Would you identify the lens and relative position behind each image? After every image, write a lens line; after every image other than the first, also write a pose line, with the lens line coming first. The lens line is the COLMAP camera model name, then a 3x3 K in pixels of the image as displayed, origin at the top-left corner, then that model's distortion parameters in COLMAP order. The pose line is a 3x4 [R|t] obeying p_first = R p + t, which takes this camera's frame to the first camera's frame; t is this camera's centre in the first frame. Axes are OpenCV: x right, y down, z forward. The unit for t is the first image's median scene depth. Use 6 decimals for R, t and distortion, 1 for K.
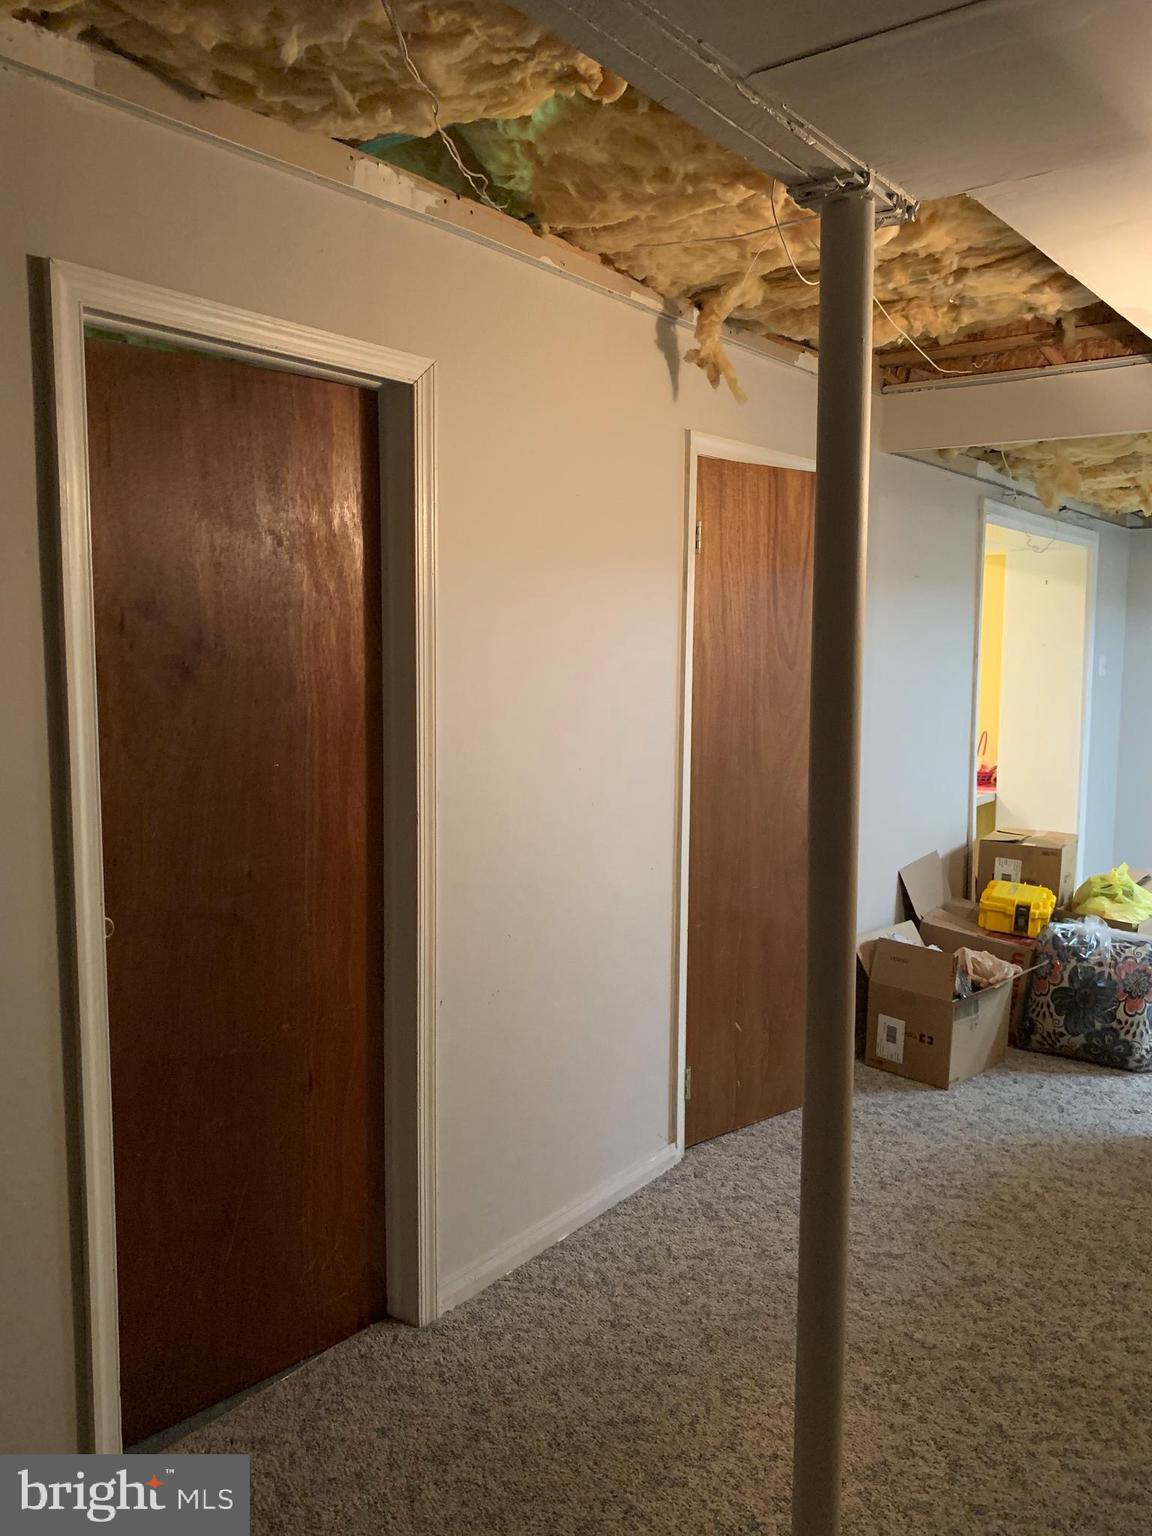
lens RADIAL K [[1203.6, 0, 574.8], [0, 1203.6, 765.3], [0, 0, 1]] dist [0.031577, -0.013749]
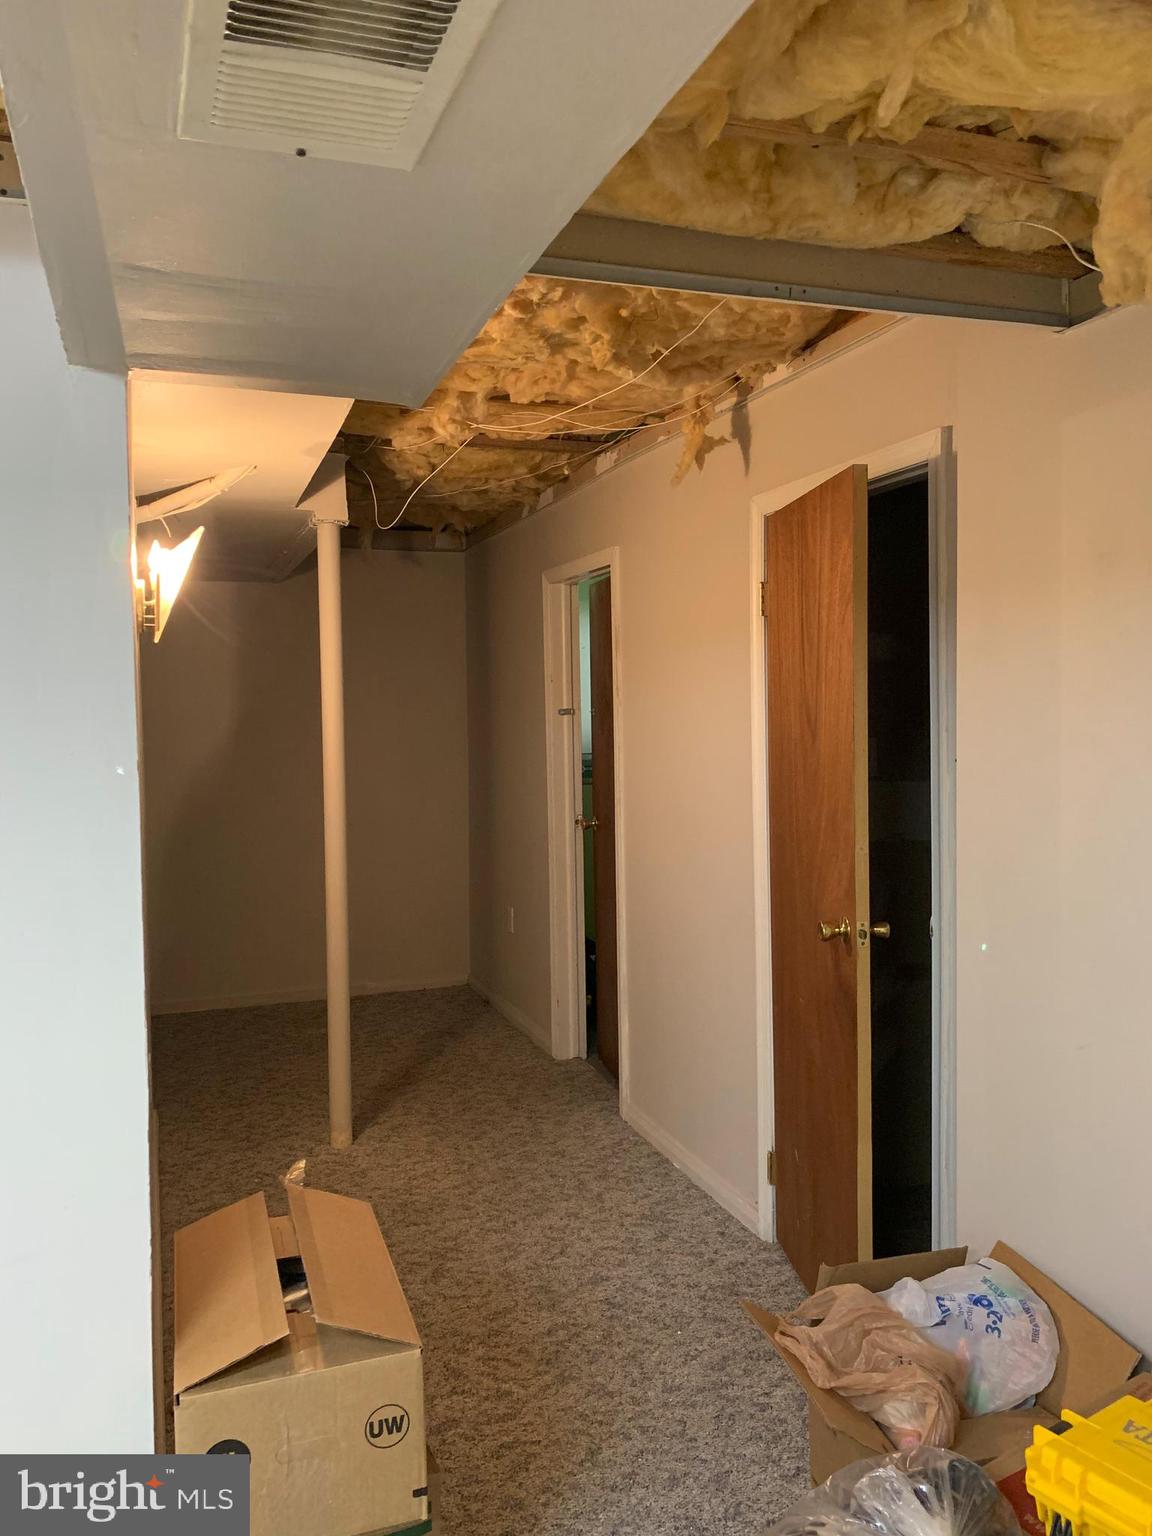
lens RADIAL K [[1203.6, 0, 576.1], [0, 1203.6, 767.6], [0, 0, 1]] dist [0.031577, -0.013749]
pose [[-0.555139, 0.050493, -0.830223, 1.088354], [-0.070307, 0.991735, 0.107328, -0.161596], [0.828781, 0.117952, -0.547001, 1.546924]]
